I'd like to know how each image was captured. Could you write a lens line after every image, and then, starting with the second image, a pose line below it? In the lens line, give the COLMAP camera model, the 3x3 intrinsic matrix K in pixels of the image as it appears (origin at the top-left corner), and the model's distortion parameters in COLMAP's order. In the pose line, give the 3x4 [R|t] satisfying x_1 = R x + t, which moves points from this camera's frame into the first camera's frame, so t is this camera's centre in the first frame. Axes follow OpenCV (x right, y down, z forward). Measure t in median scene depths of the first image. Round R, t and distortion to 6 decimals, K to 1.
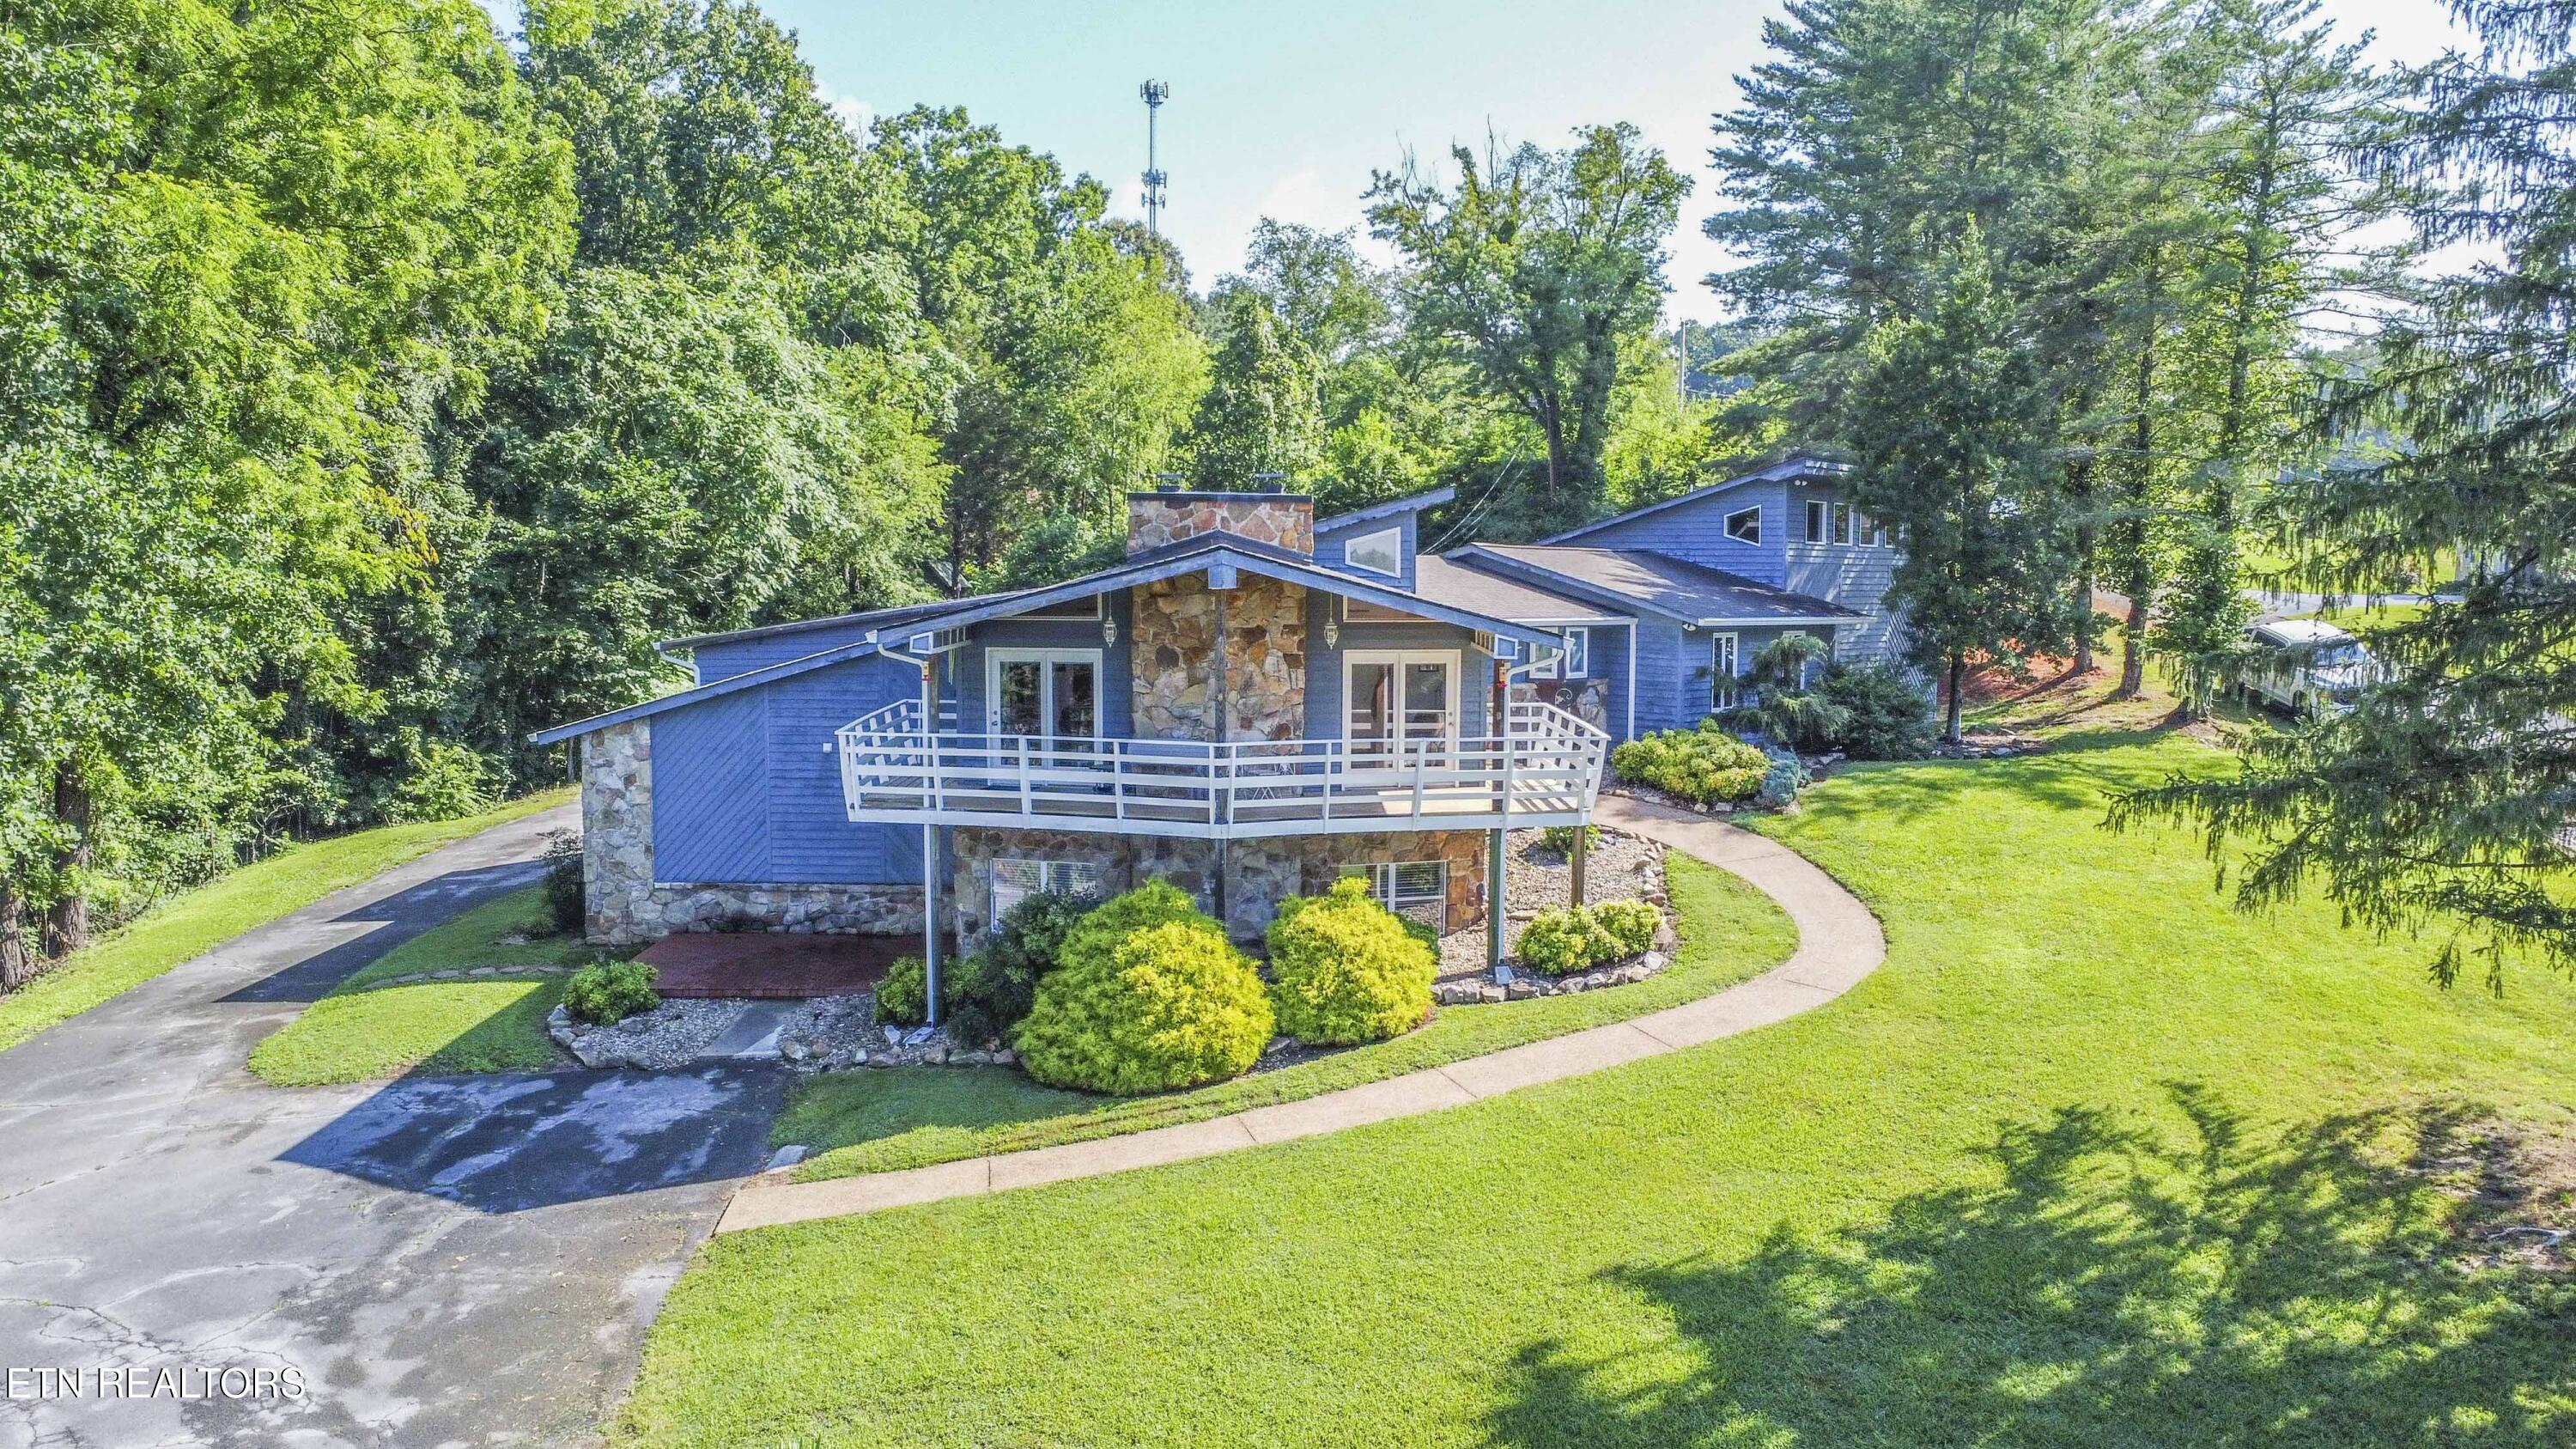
lens RADIAL K [[2031.9, 0, 1288.0], [0, 2031.9, 724.5], [0, 0, 1]] dist [-0.269921, 0.598688]
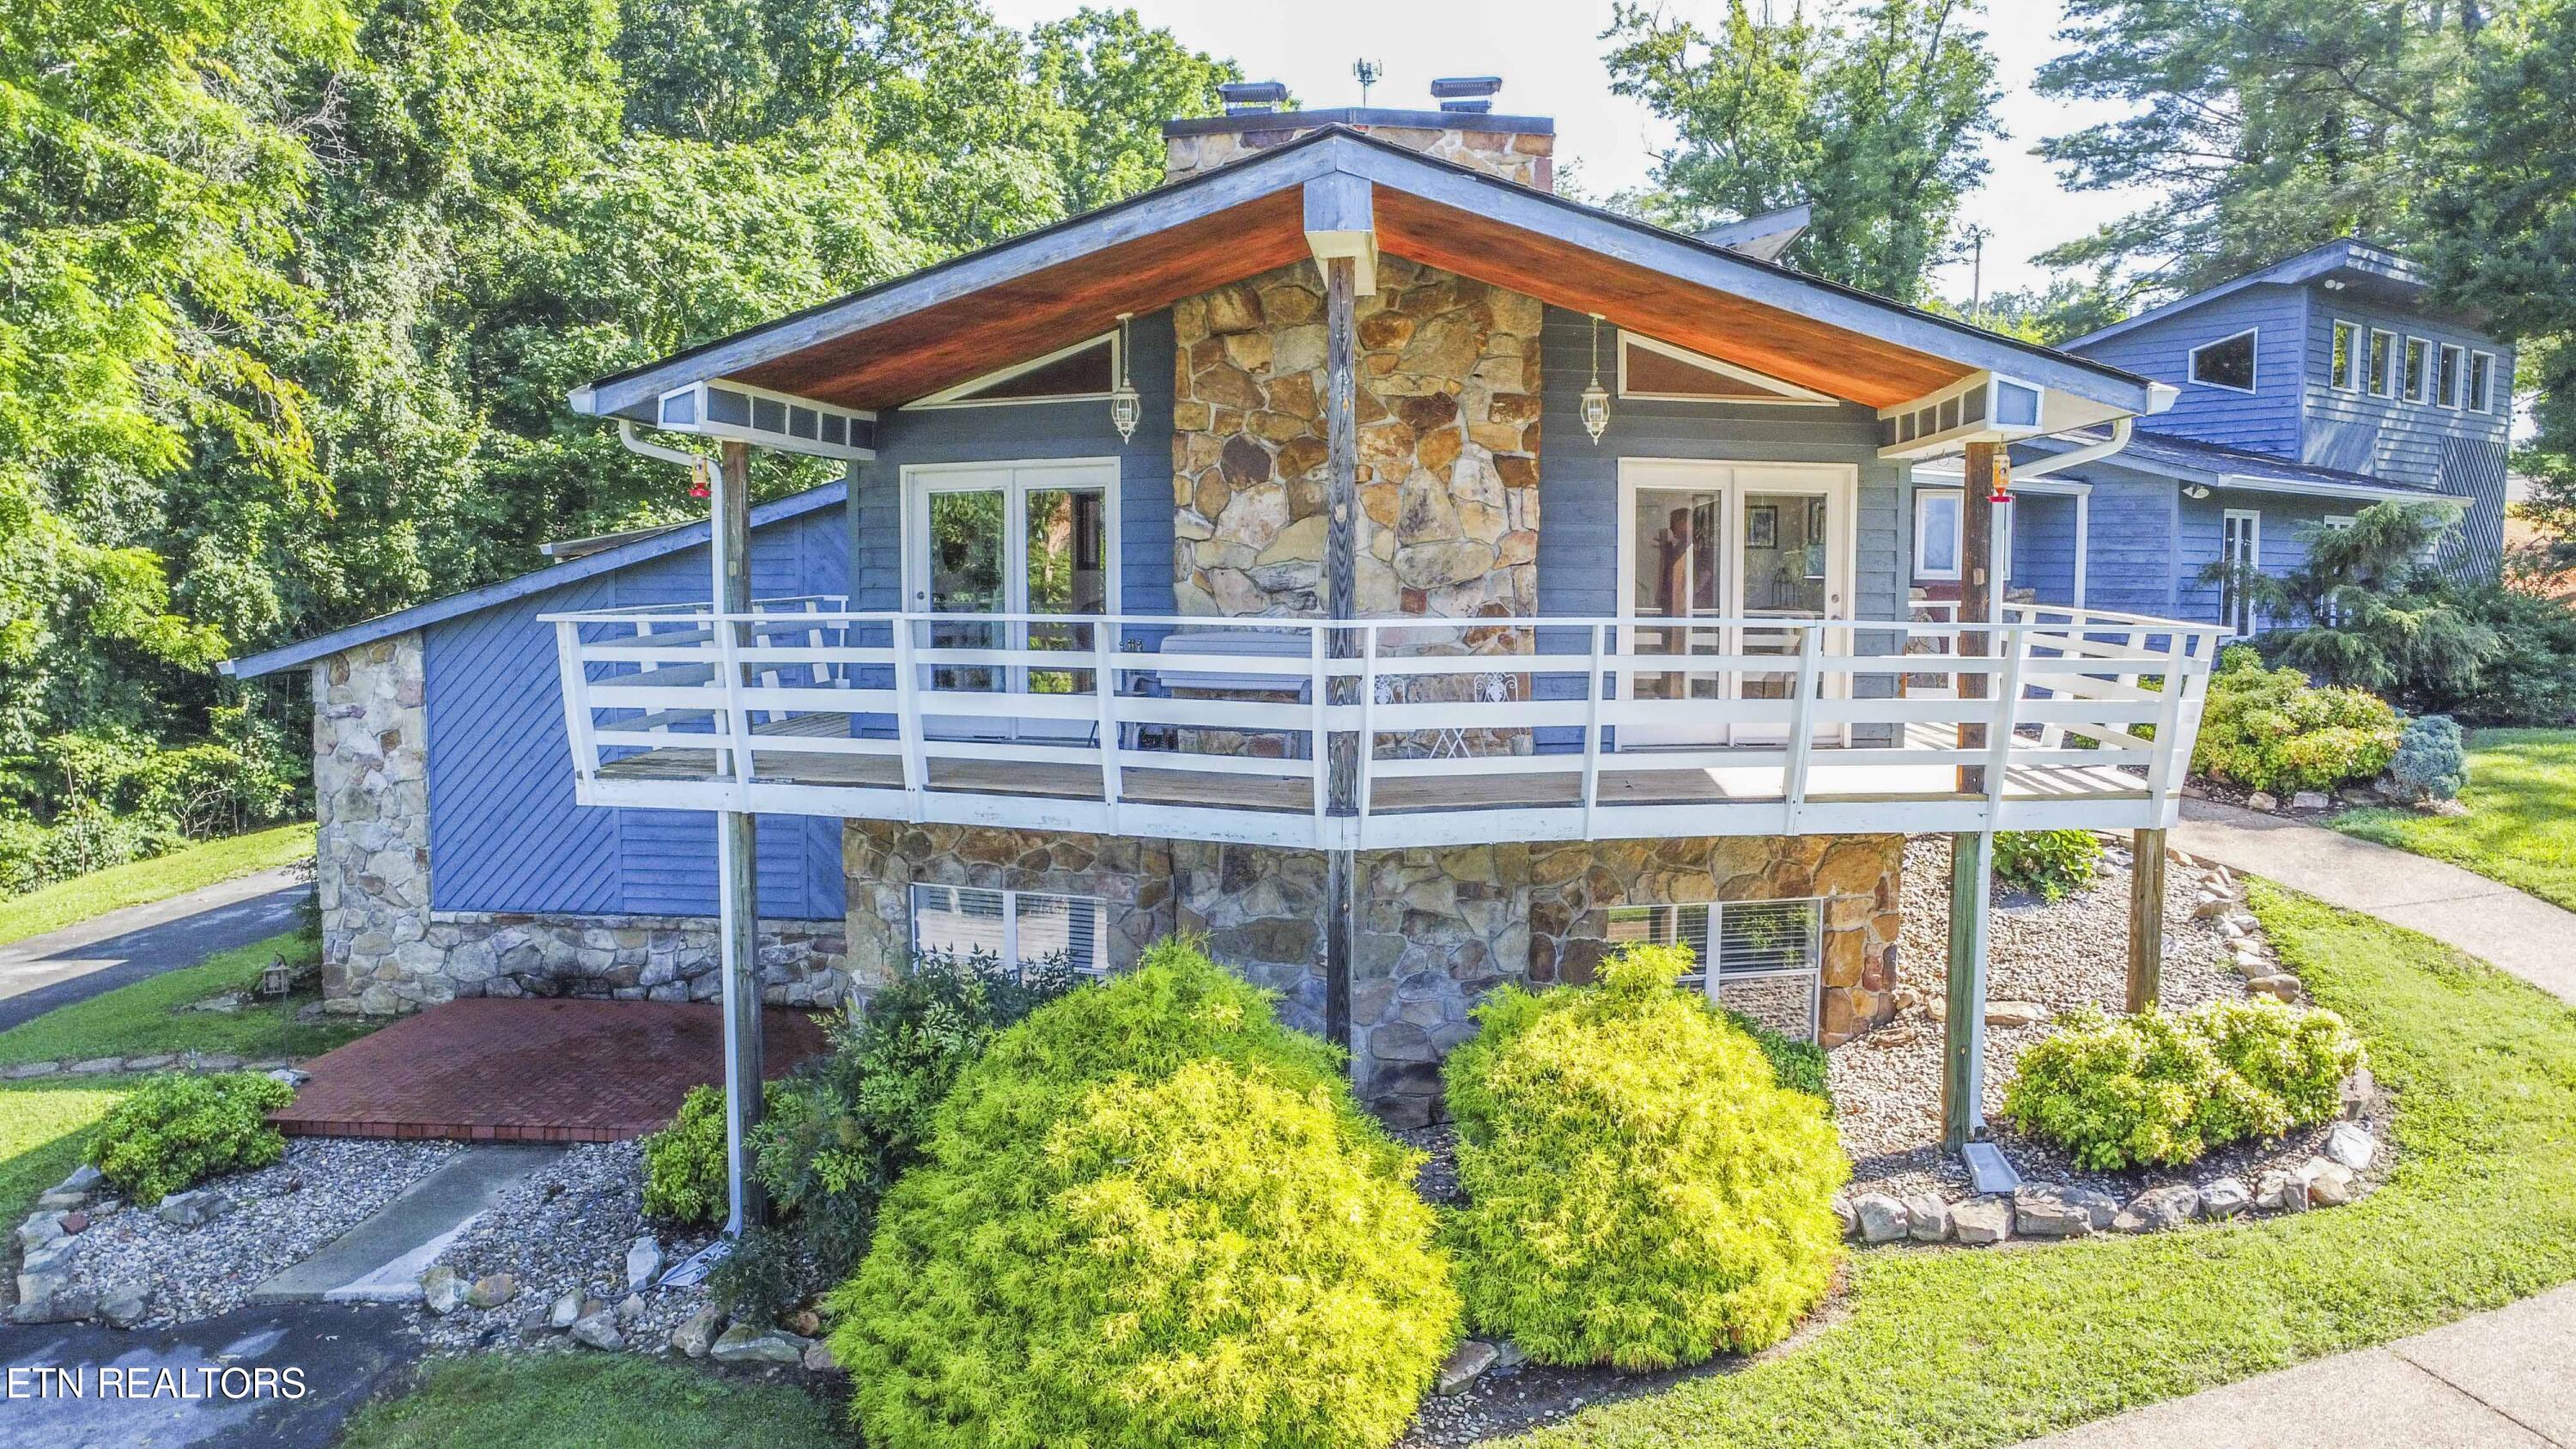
lens RADIAL K [[2031.9, 0, 1288.0], [0, 2031.9, 724.5], [0, 0, 1]] dist [-0.269921, 0.598688]
pose [[0.994112, 0.005283, -0.108231, 0.001376], [-0.005687, 0.999978, -0.003418, 0.029048], [0.108211, 0.004013, 0.994120, 0.532965]]
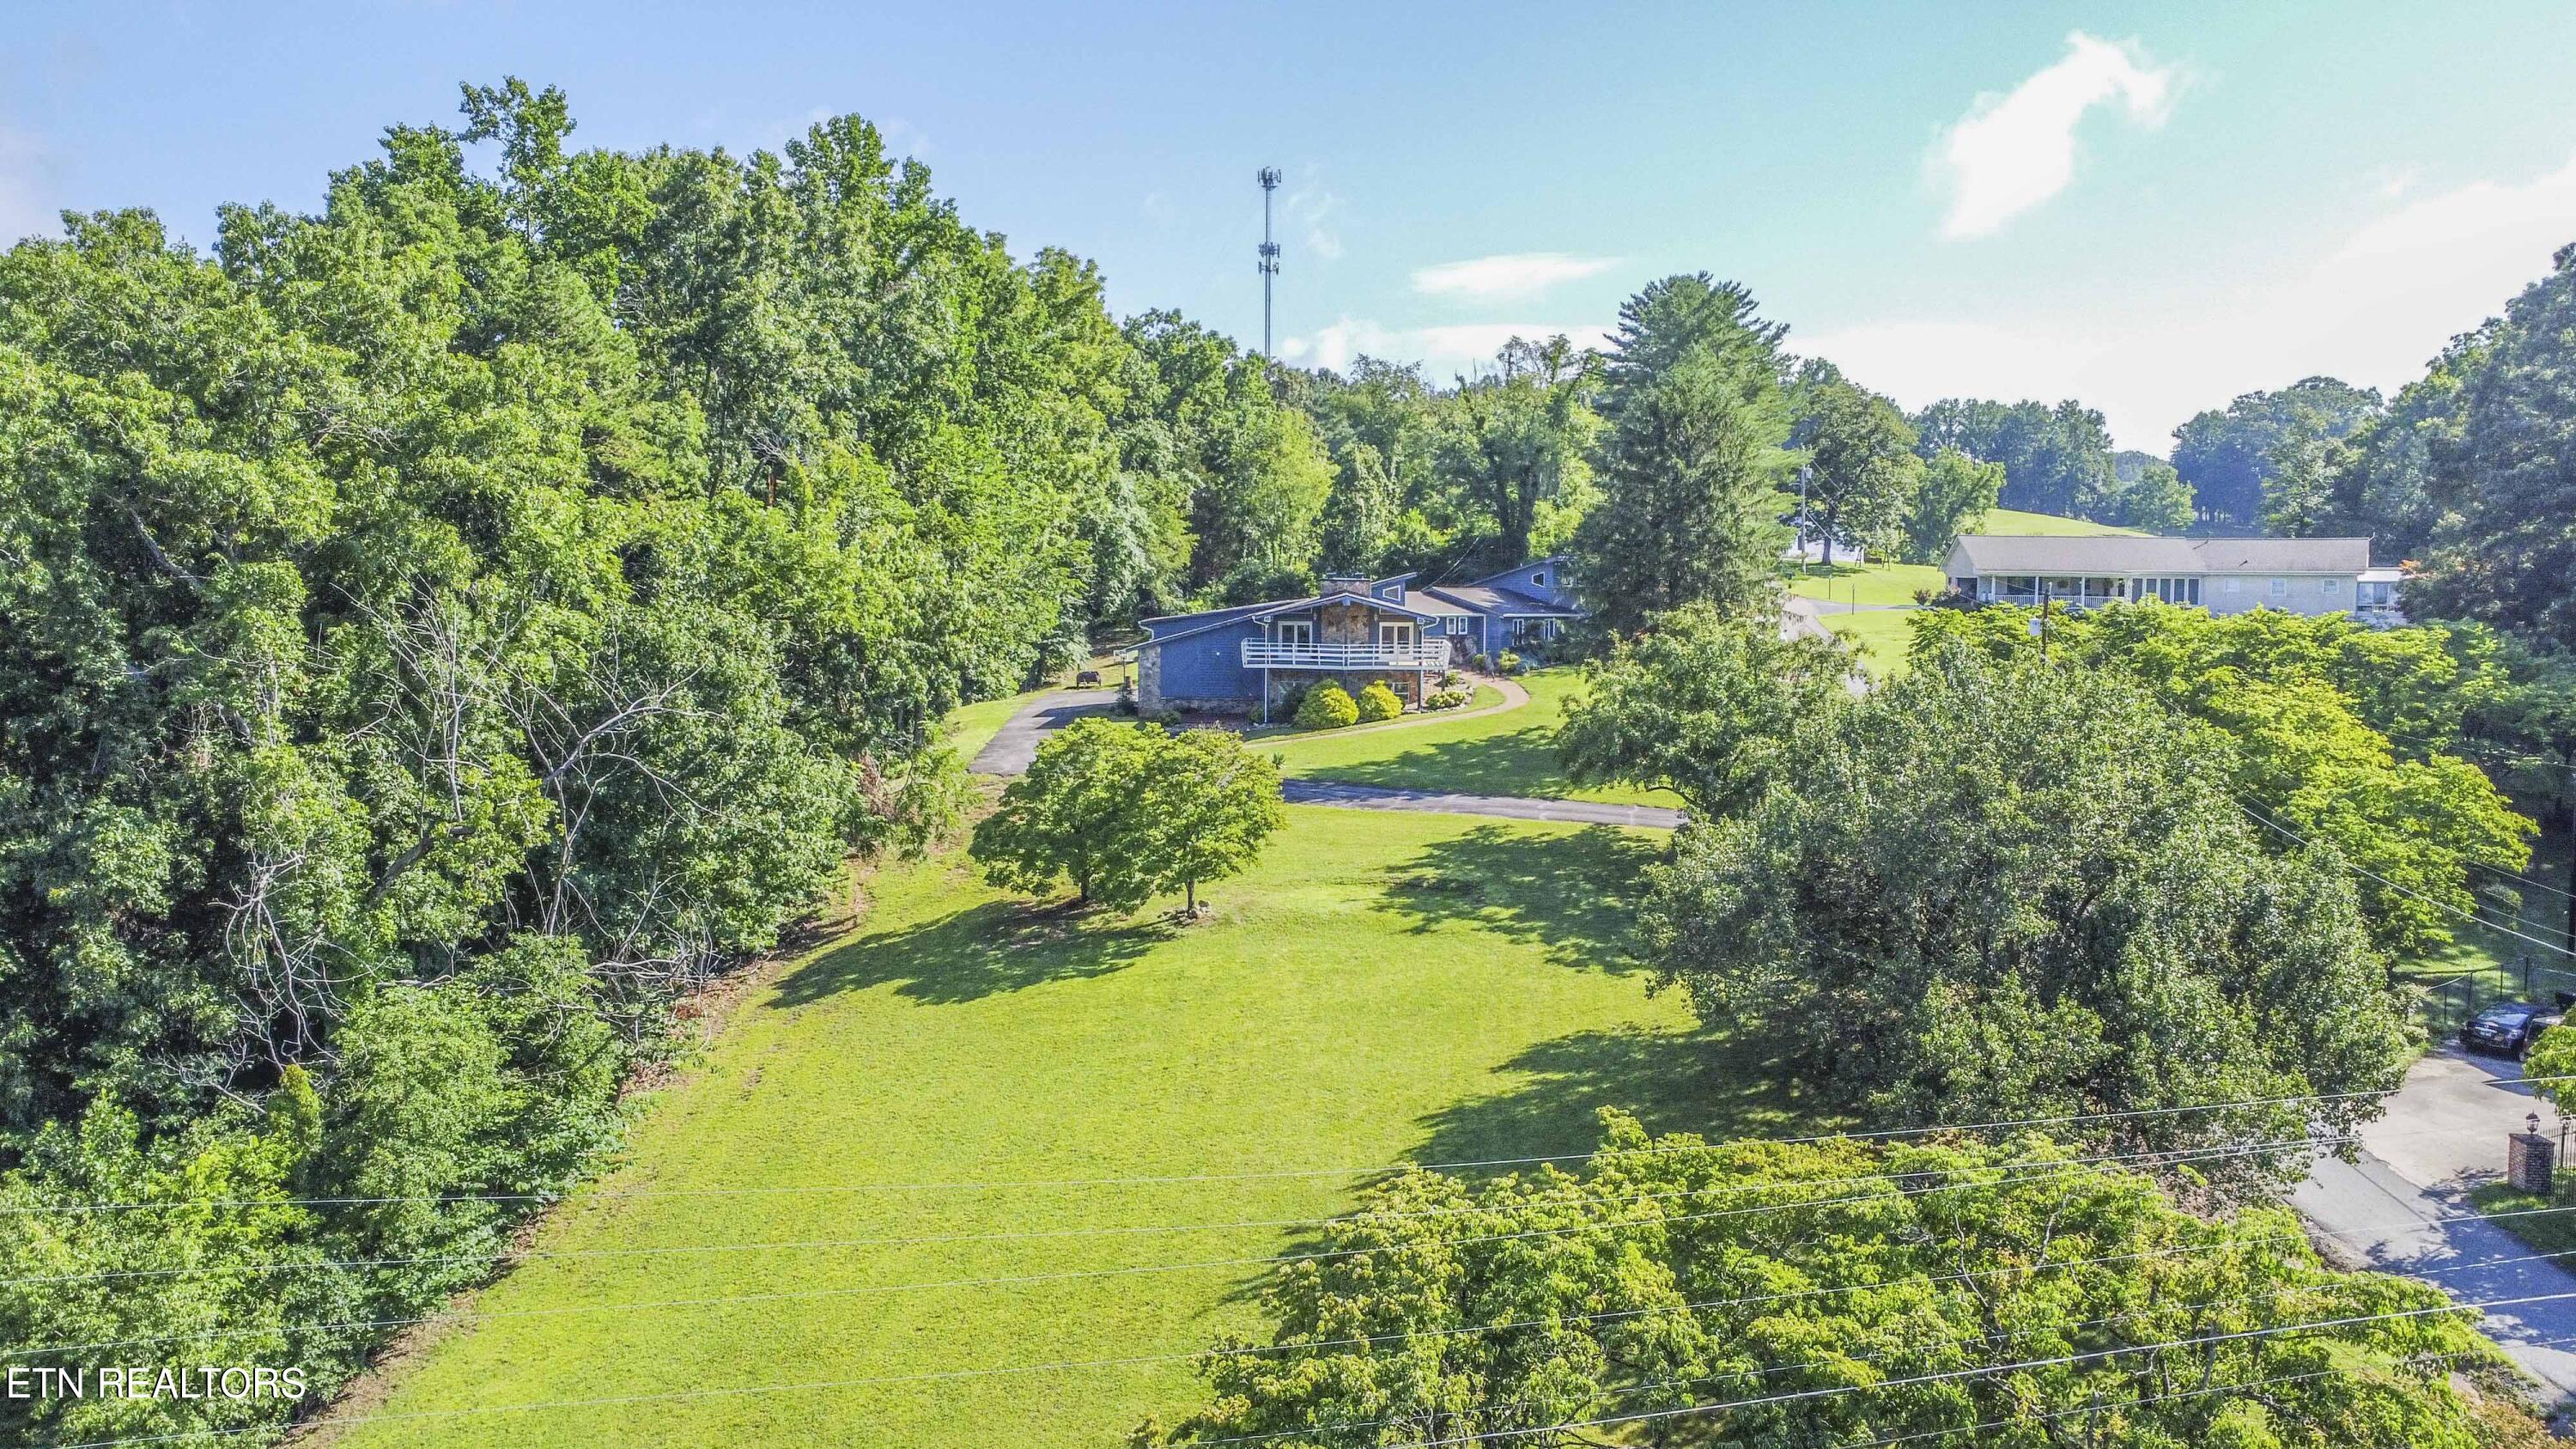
lens RADIAL K [[2031.9, 0, 1288.0], [0, 2031.9, 724.5], [0, 0, 1]] dist [-0.269921, 0.598688]
pose [[0.998824, 0.003925, -0.048318, 0.040468], [-0.004000, 0.999991, -0.001471, 0.152640], [0.048311, 0.001663, 0.998831, -2.625245]]
